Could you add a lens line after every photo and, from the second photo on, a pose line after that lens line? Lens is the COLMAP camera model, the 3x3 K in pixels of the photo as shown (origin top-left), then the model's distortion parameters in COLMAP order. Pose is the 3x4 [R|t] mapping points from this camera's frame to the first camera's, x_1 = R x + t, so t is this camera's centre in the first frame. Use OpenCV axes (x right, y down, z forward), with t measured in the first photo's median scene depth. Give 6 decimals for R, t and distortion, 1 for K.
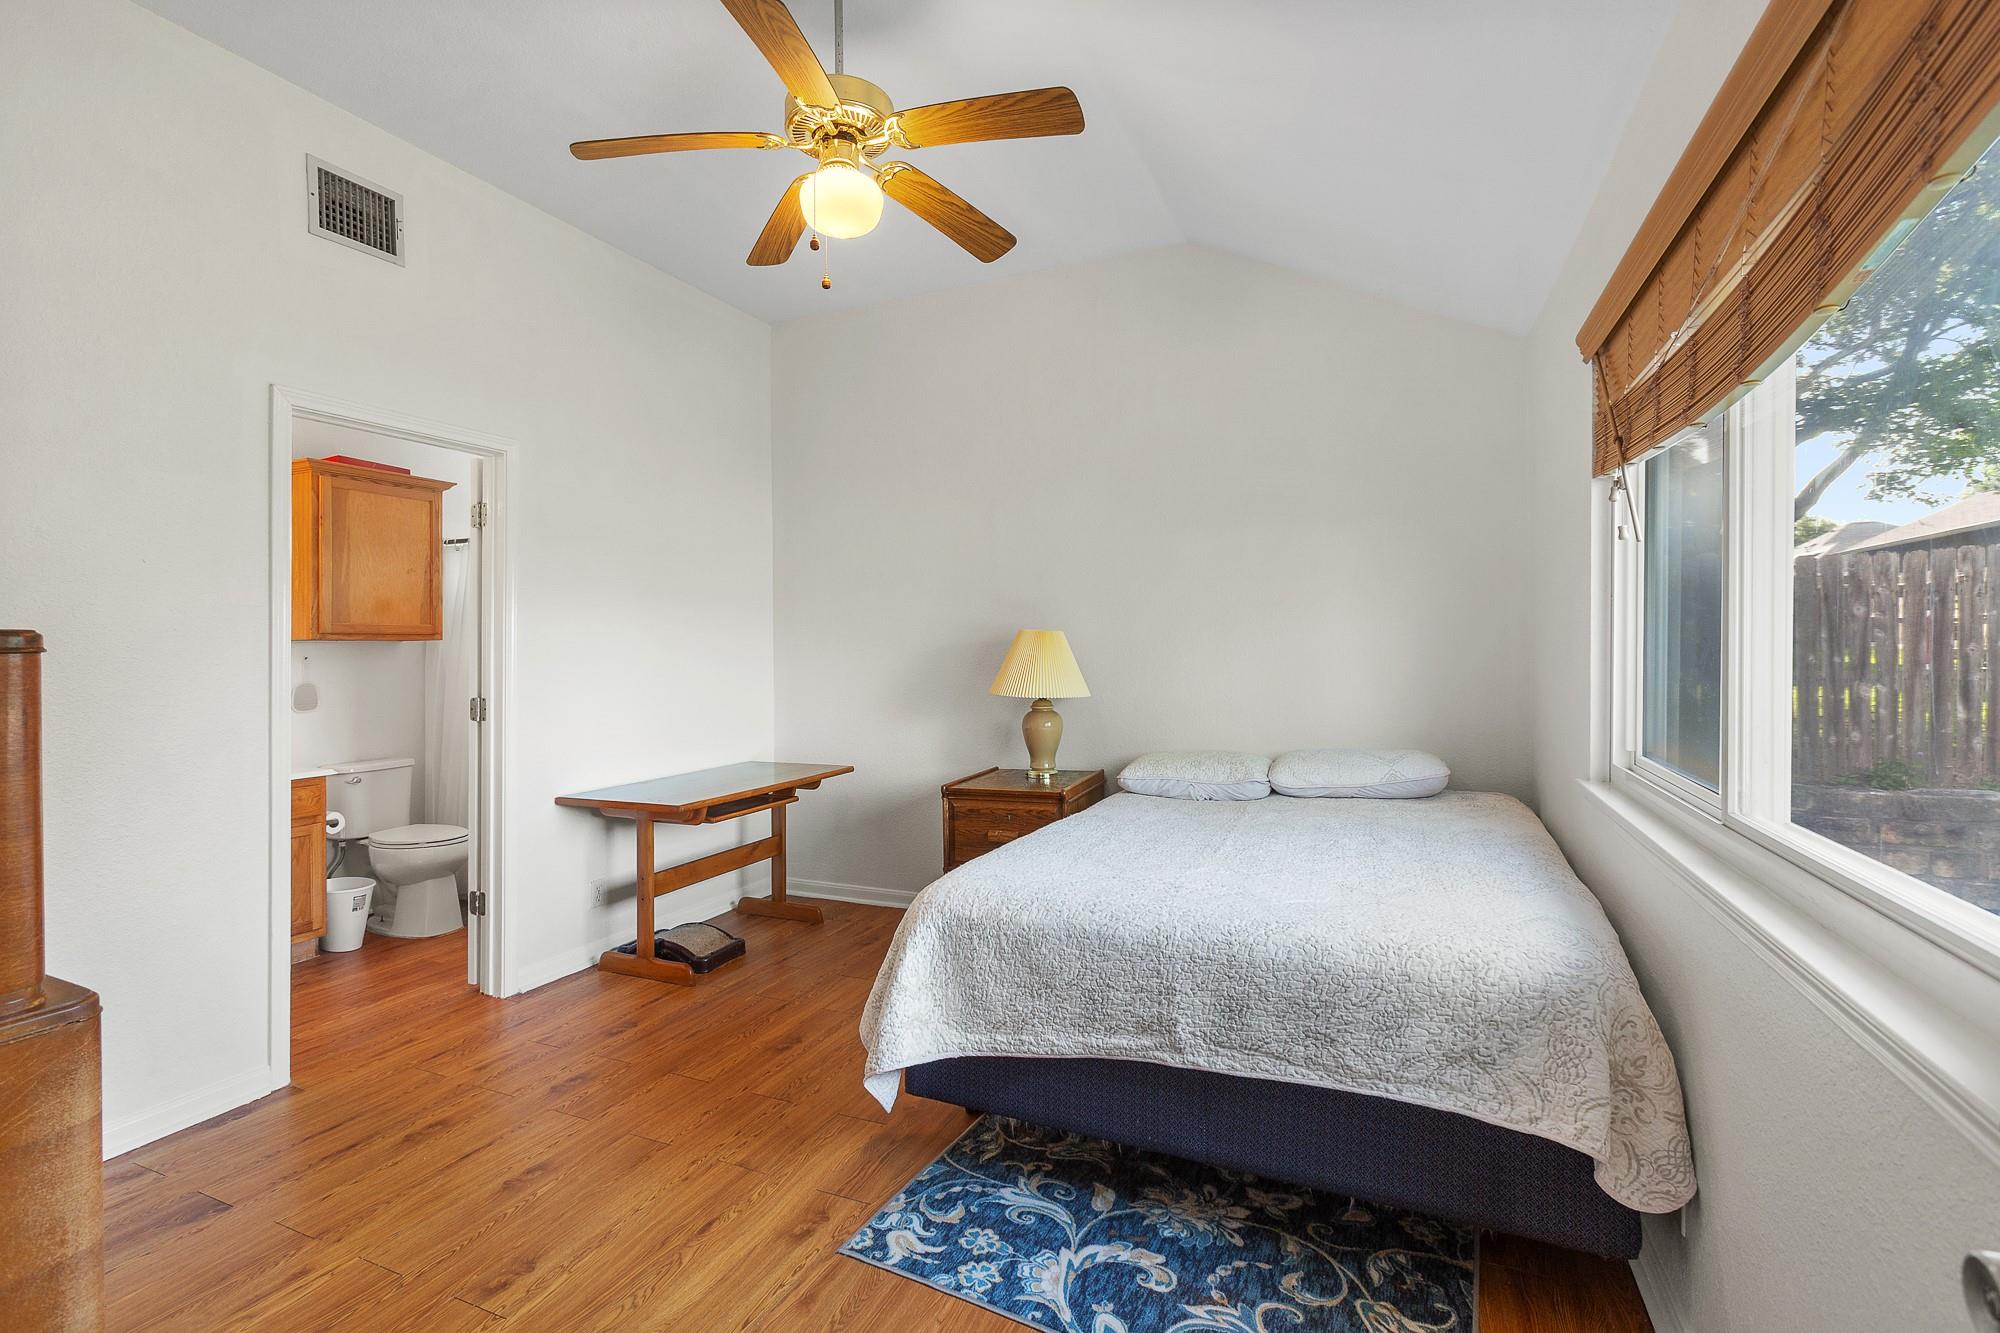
lens RADIAL K [[939.7, 0, 1000.0], [0, 939.7, 666.5], [0, 0, 1]] dist [-0.000238, 0.000727]
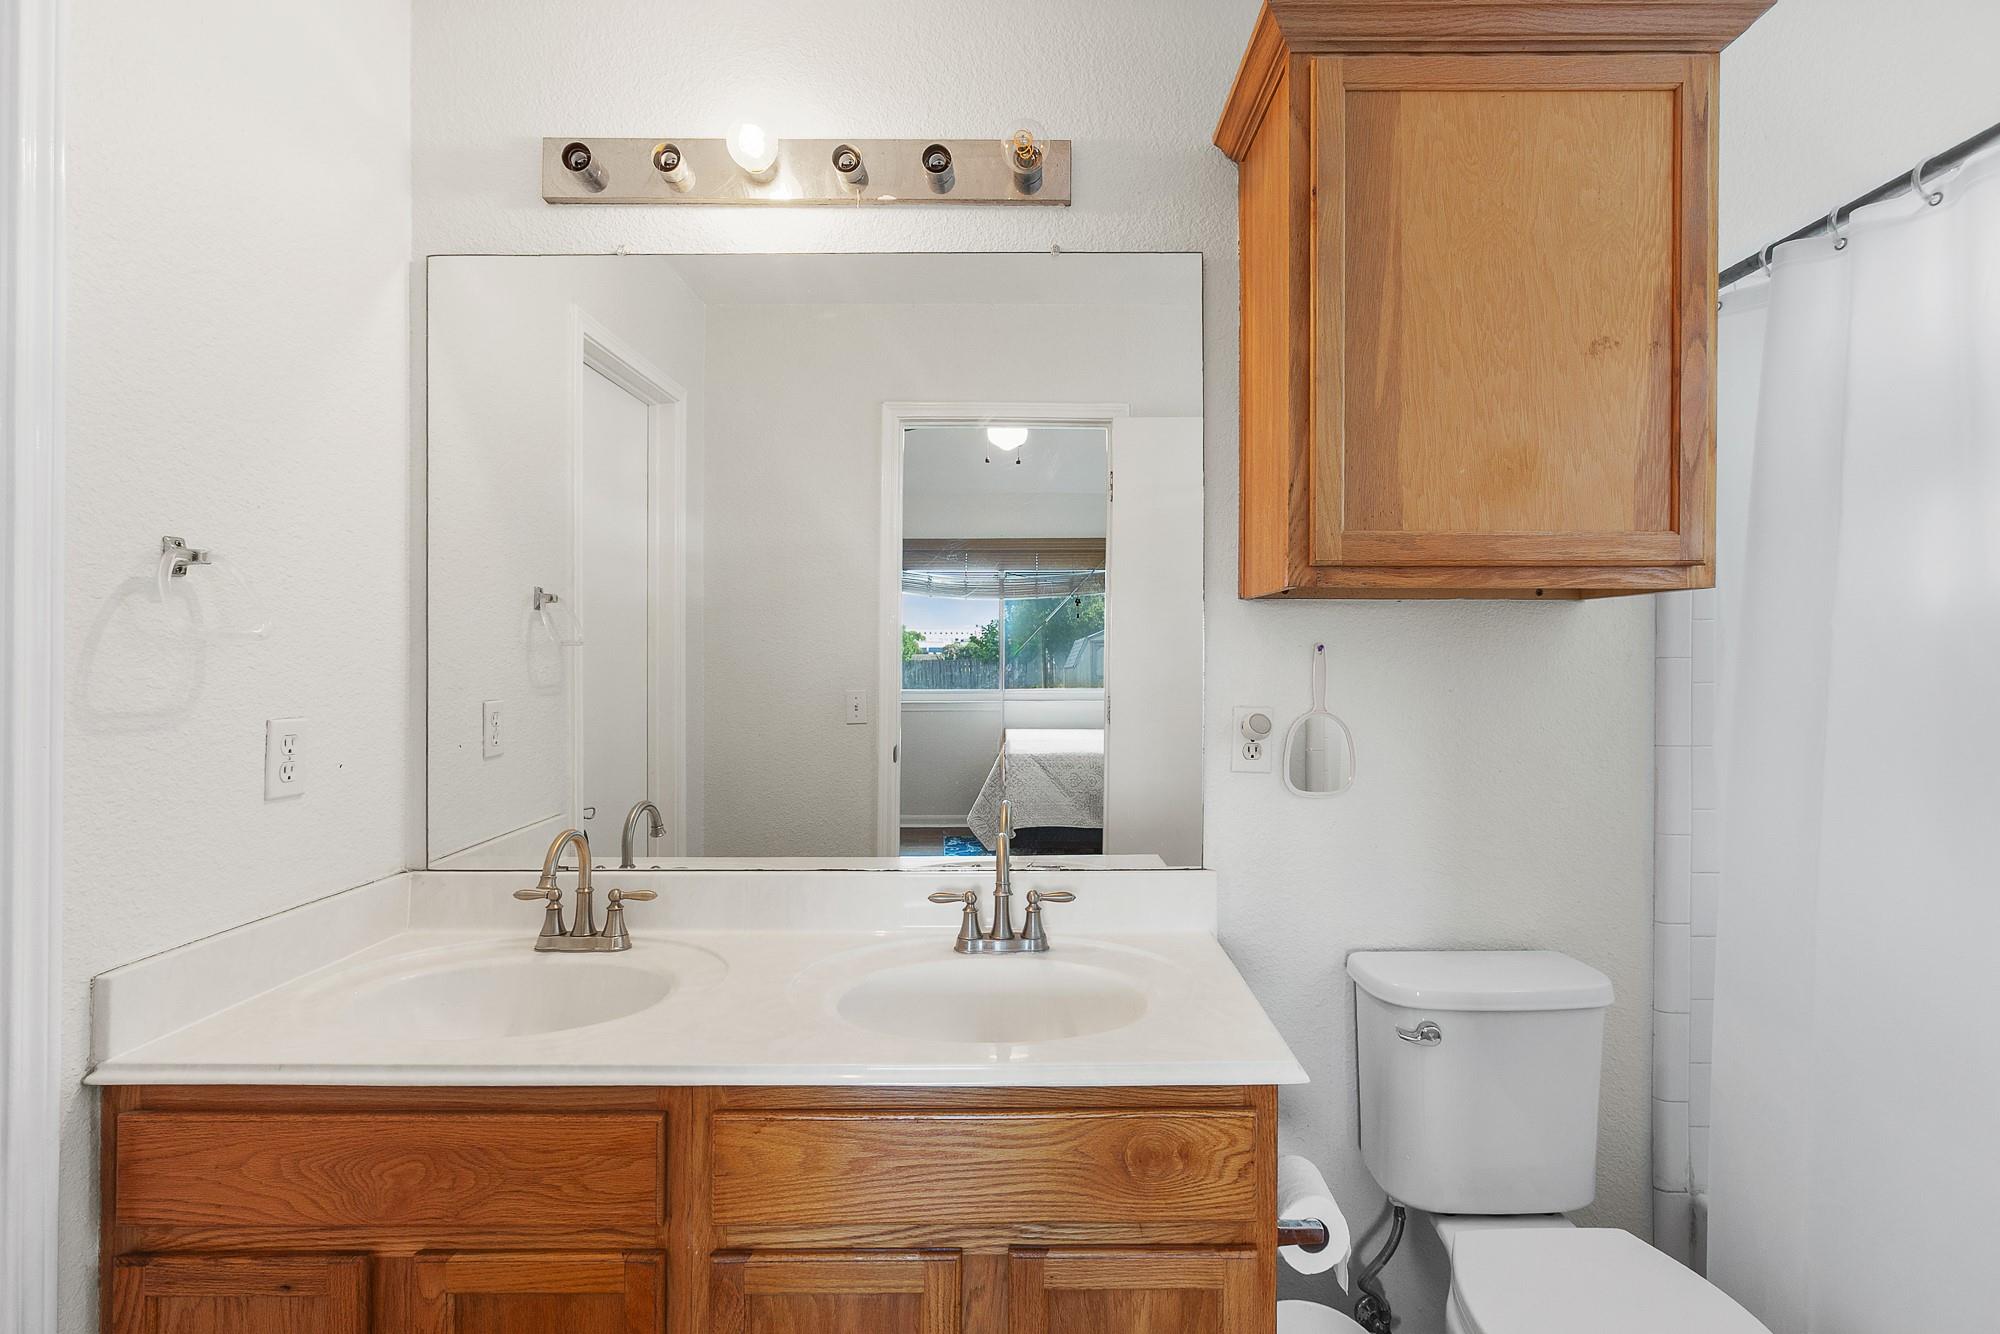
lens RADIAL K [[1149.3, 0, 1000.0], [0, 1149.3, 667.0], [0, 0, 1]] dist [-0.000987, 0.000057]
pose [[0.446003, 0.005385, -0.895015, -0.410280], [-0.006574, 0.999975, 0.002740, -0.003397], [0.895007, 0.004662, 0.446027, 0.706163]]
